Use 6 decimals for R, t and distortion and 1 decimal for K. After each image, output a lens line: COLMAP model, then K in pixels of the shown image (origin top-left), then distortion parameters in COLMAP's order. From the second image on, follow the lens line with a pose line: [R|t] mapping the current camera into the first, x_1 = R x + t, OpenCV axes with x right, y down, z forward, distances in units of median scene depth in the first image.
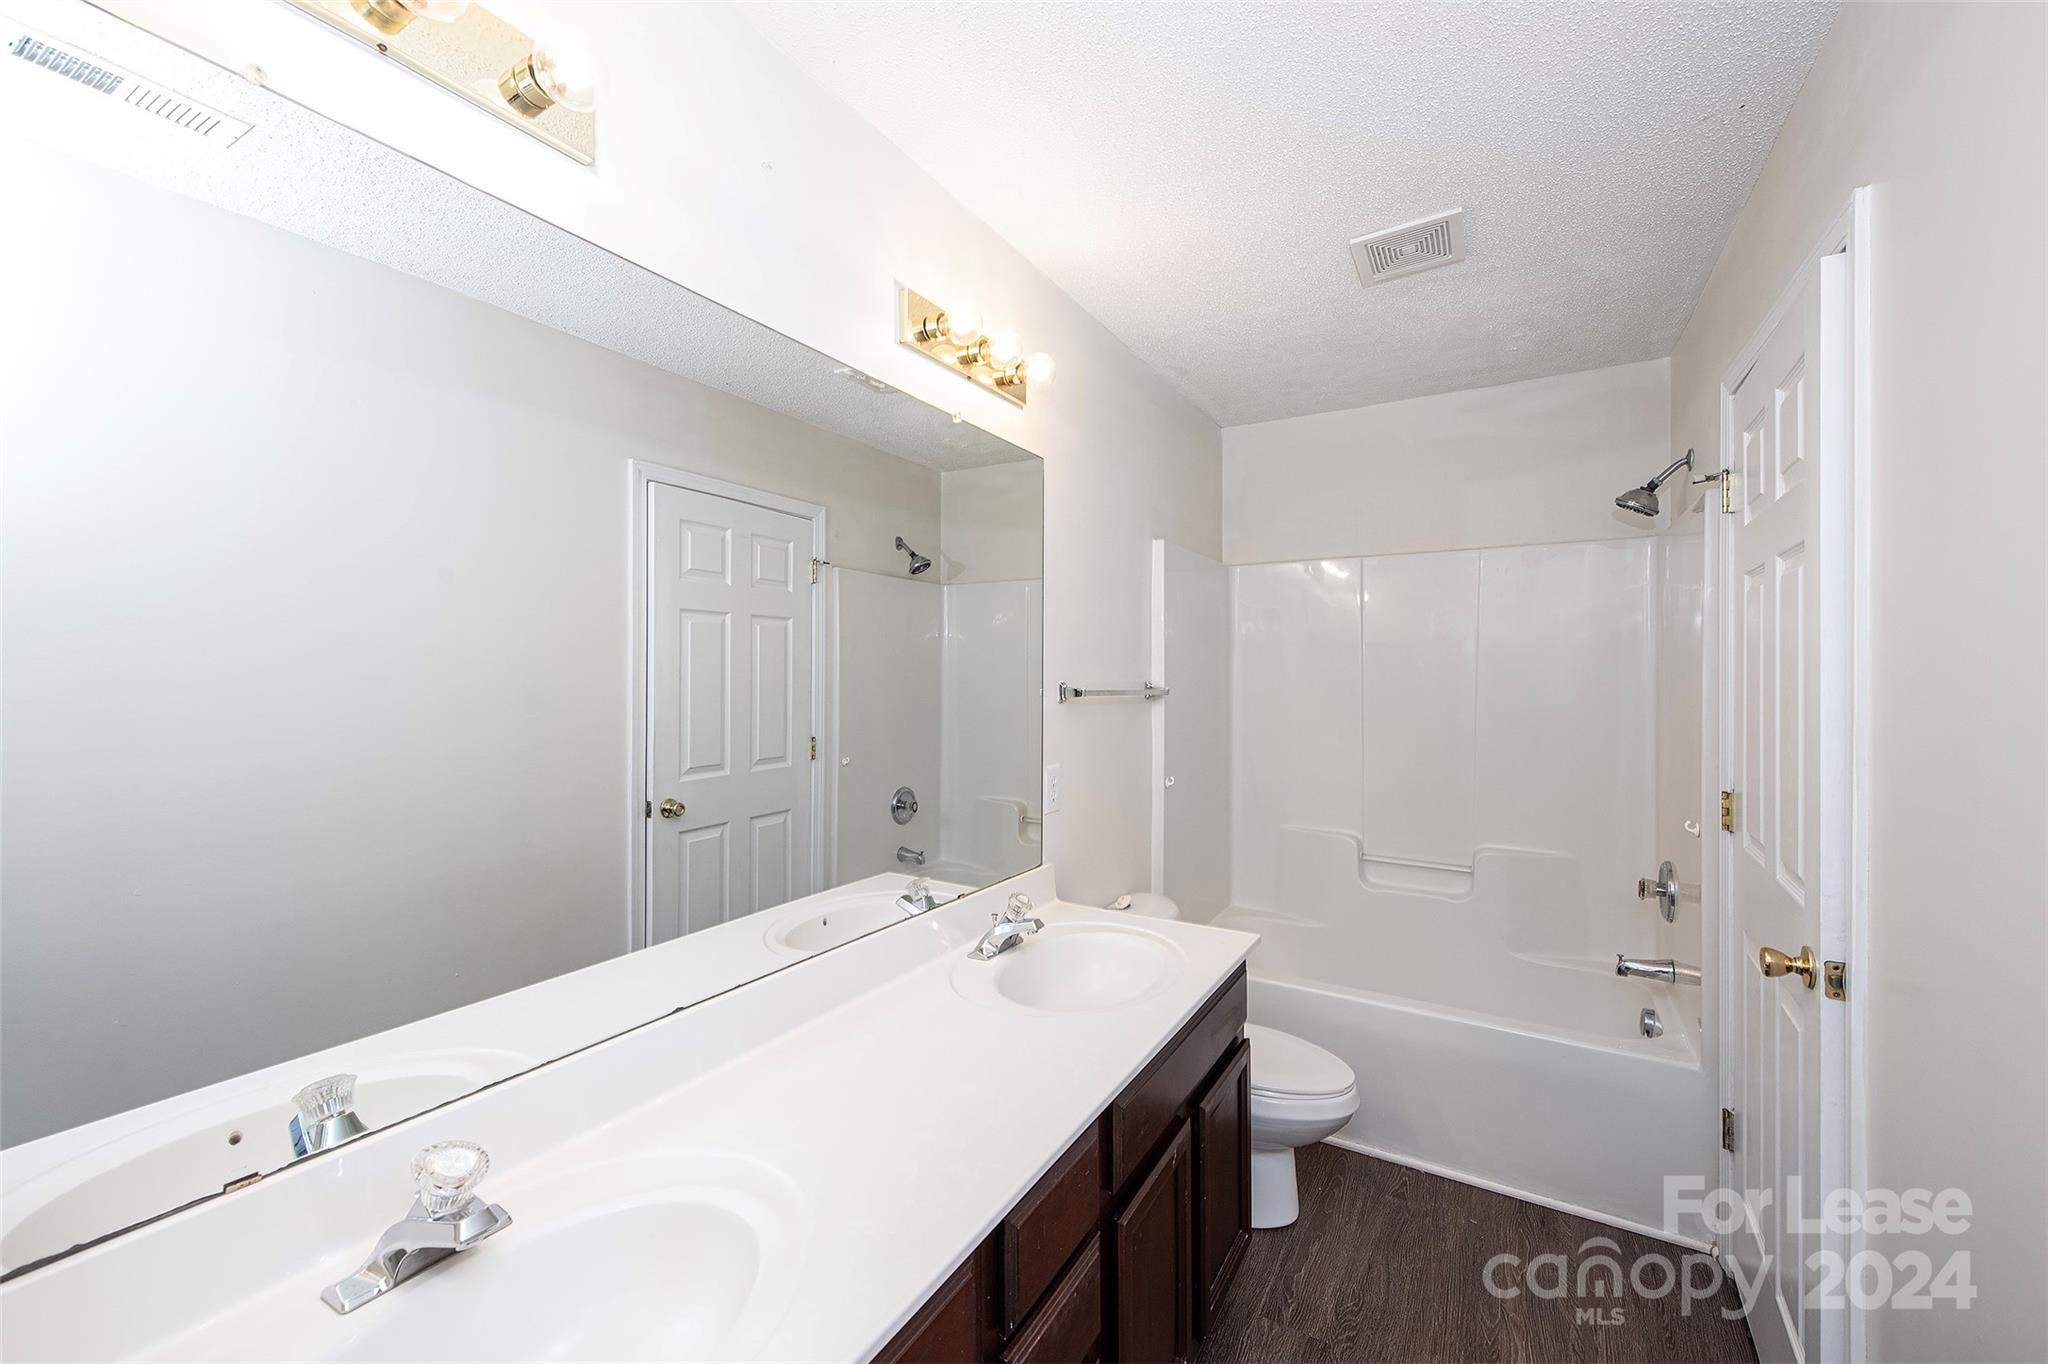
lens RADIAL K [[808.9, 0, 1024.0], [0, 808.9, 682.0], [0, 0, 1]] dist [0.004720, -0.000269]
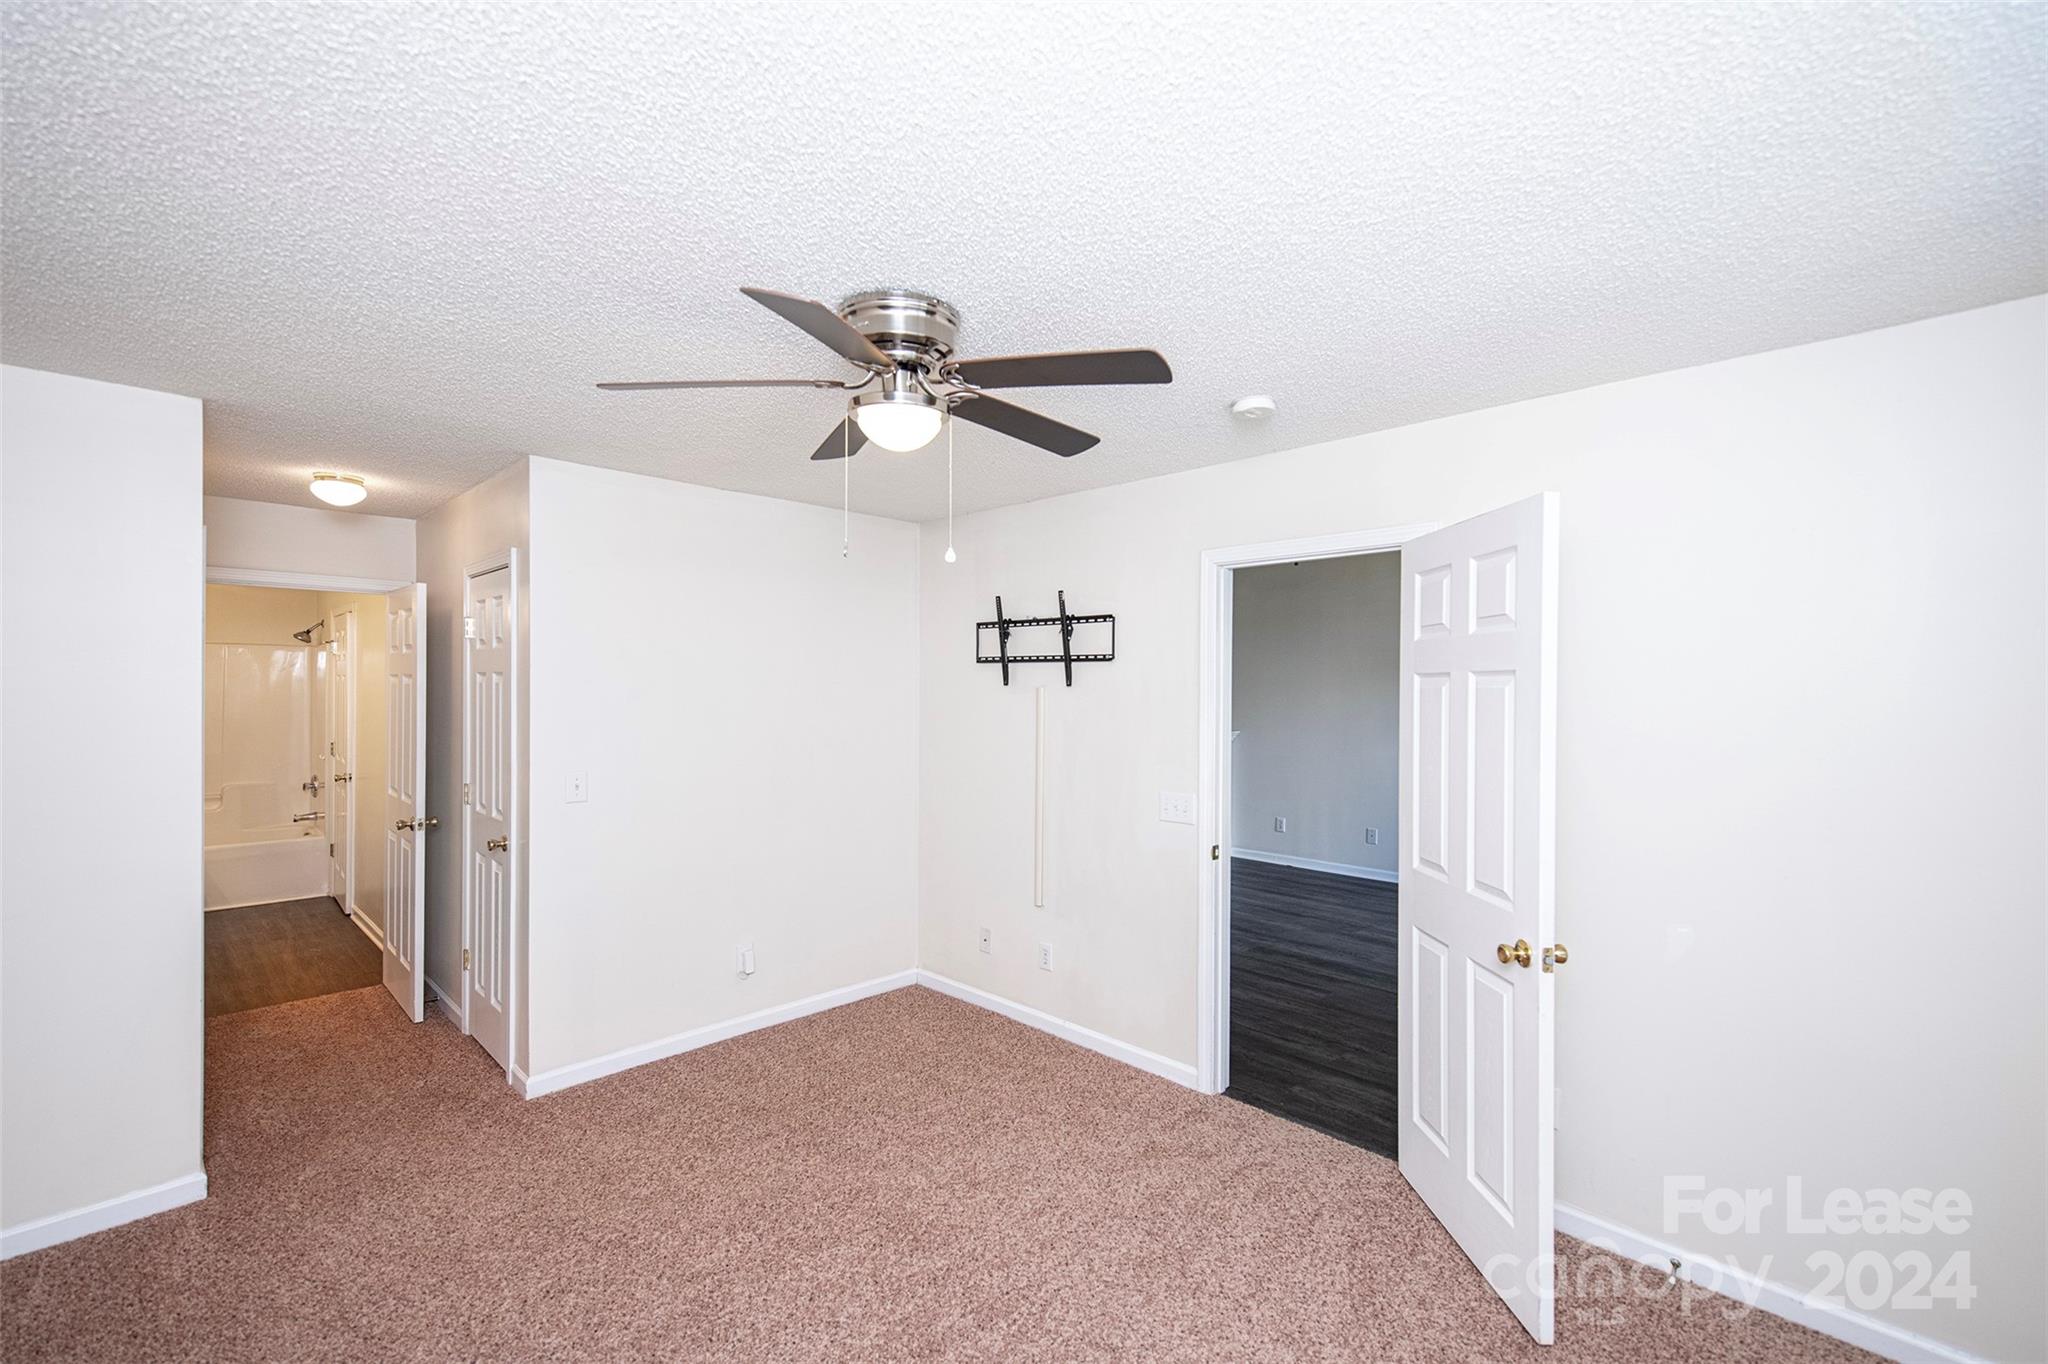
lens RADIAL K [[879.5, 0, 1024.0], [0, 879.5, 682.0], [0, 0, 1]] dist [0.014626, -0.000334]
pose [[0.238838, 0.002243, 0.971057, -1.437839], [0.005988, 0.999975, -0.003782, -0.057293], [-0.971041, 0.006718, 0.238818, -1.903448]]
